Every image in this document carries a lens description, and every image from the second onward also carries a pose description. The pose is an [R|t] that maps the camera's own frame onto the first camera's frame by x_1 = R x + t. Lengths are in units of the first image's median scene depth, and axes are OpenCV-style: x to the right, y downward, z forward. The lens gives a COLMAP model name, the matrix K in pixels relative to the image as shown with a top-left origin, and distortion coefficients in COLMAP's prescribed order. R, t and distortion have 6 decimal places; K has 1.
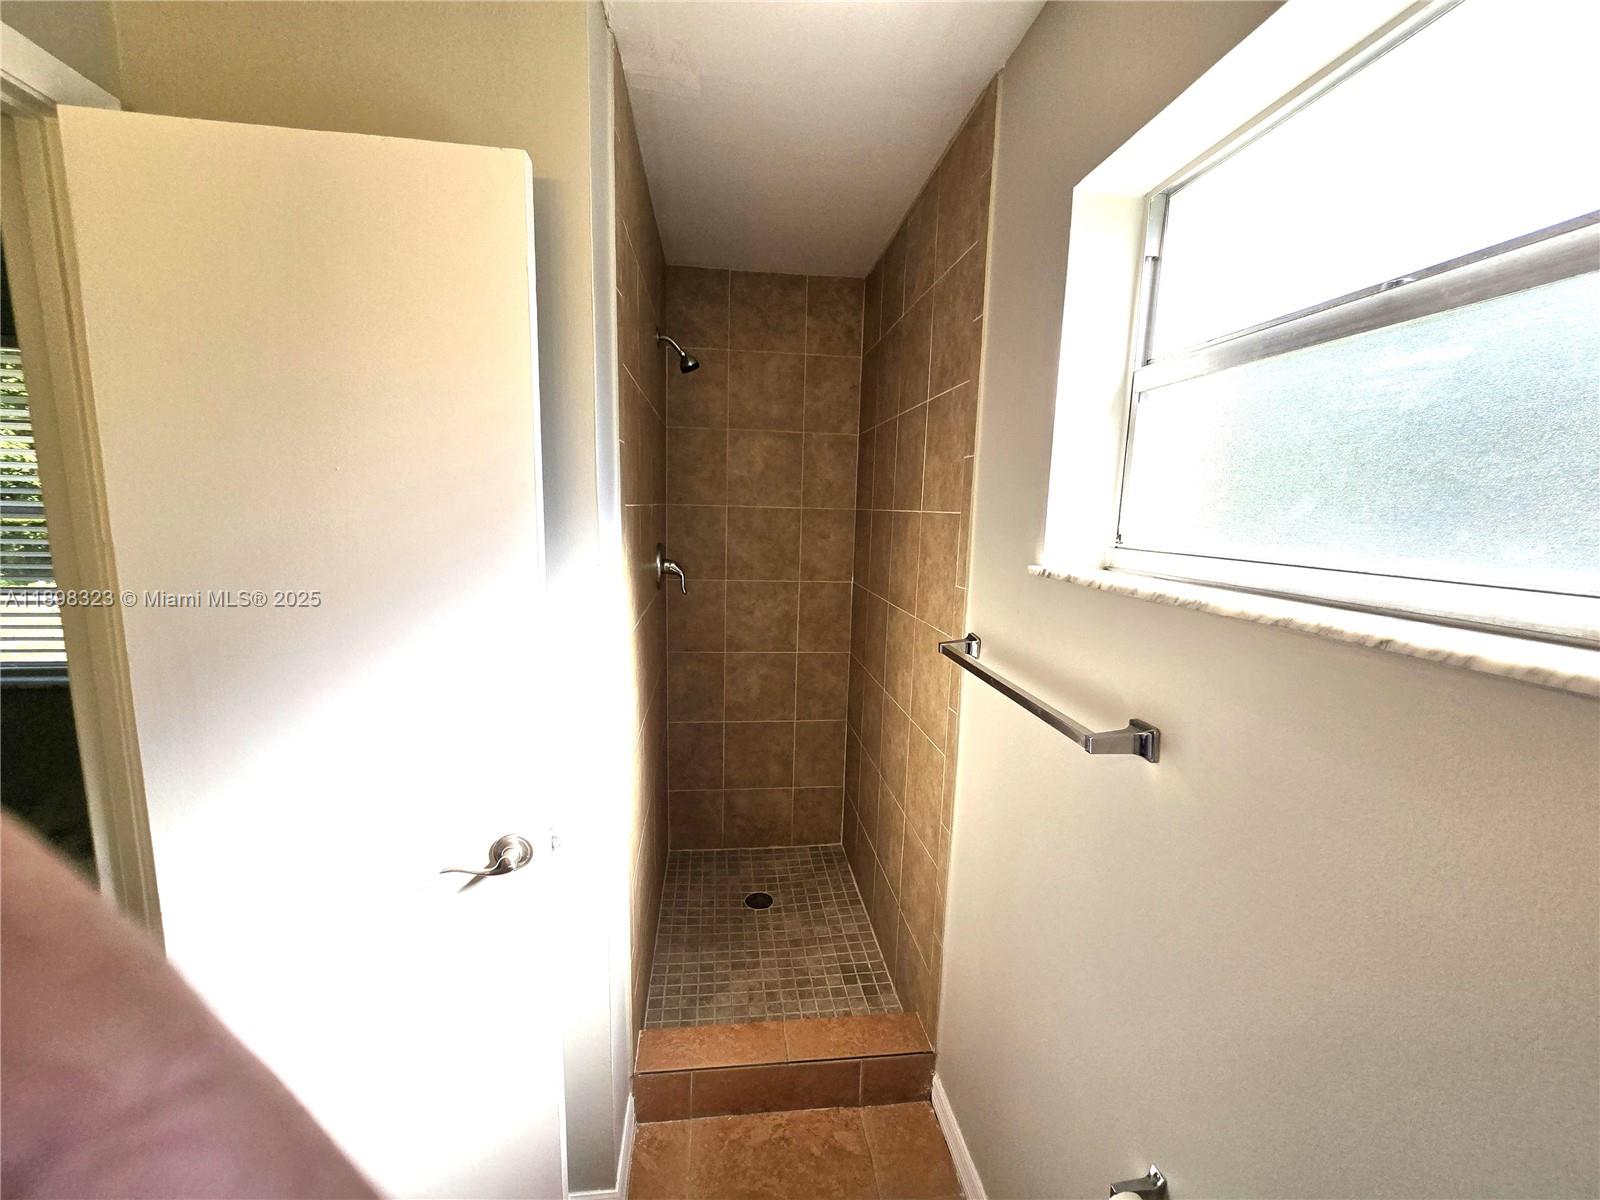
lens RADIAL K [[654.7, 0, 796.1], [0, 654.7, 603.8], [0, 0, 1]] dist [0.001010, 0.000037]
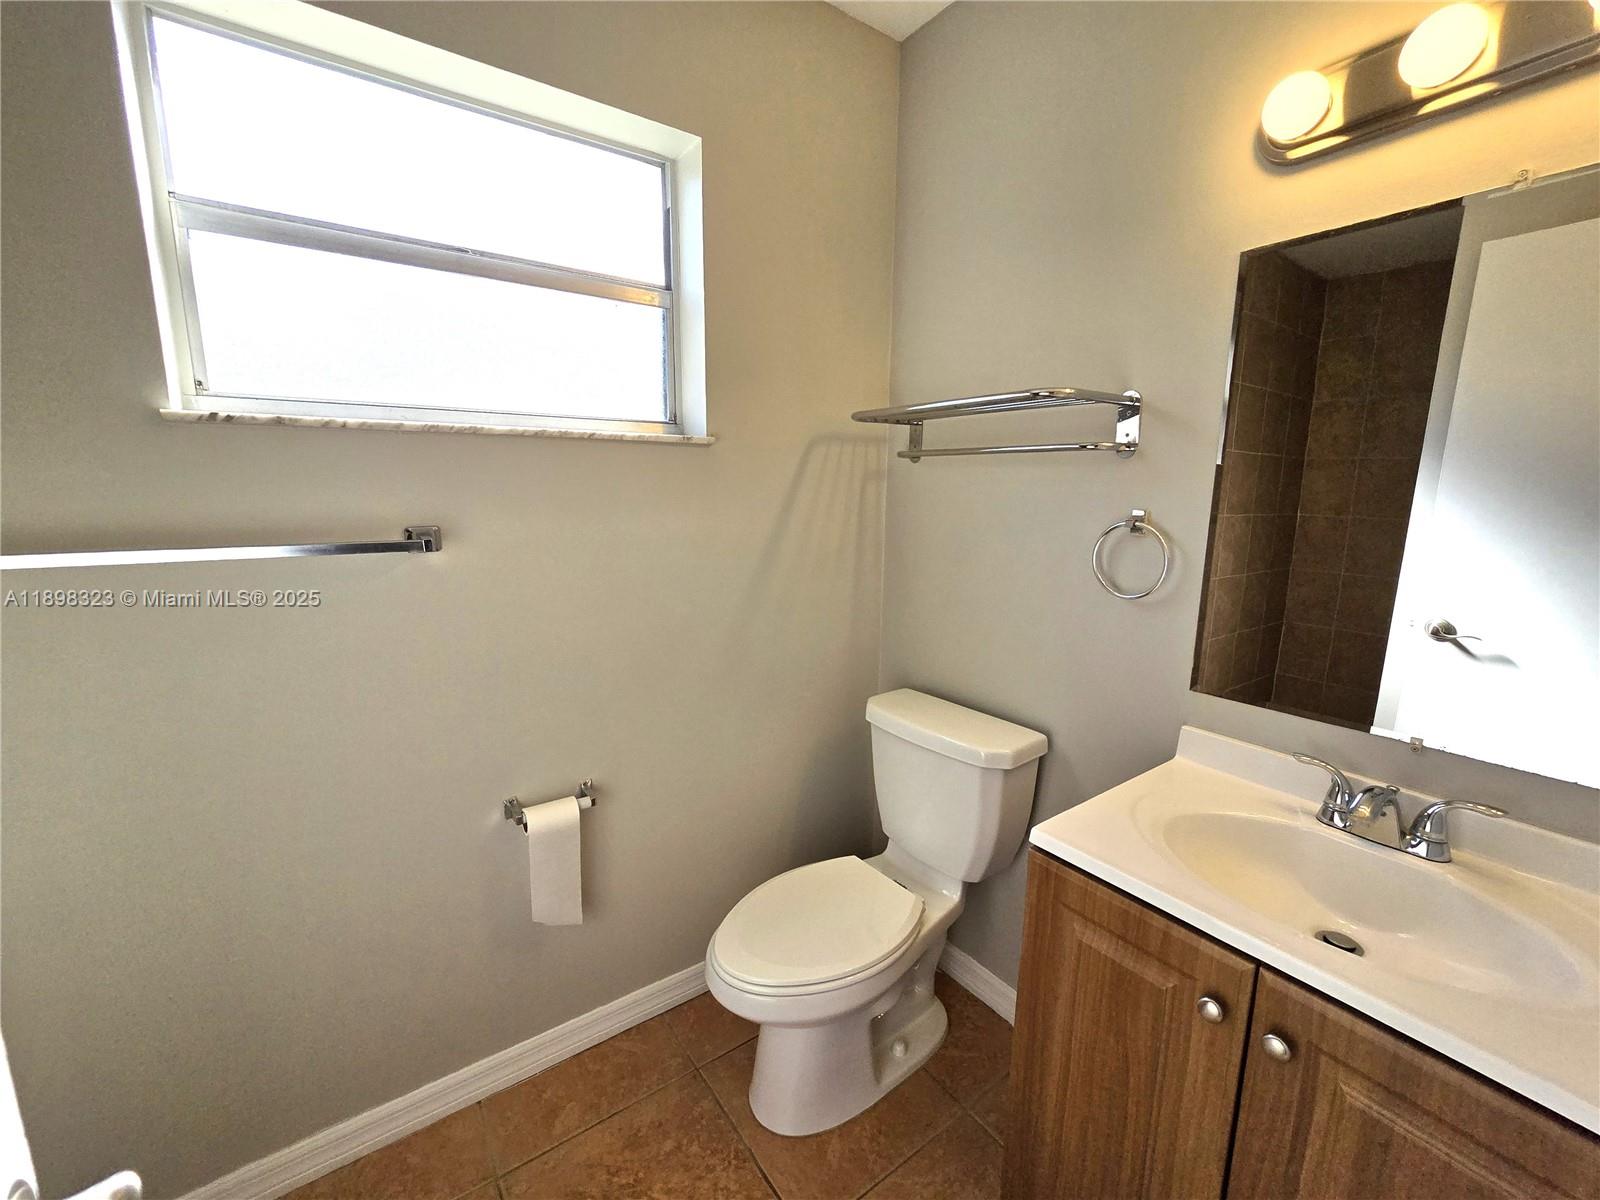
lens RADIAL K [[654.7, 0, 798.3], [0, 654.7, 600.1], [0, 0, 1]] dist [0.001010, 0.000037]
pose [[-0.474039, -0.181196, 0.861658, -1.028580], [0.110441, 0.958633, 0.262348, 0.058657], [-0.873550, 0.219525, -0.434418, 0.943435]]
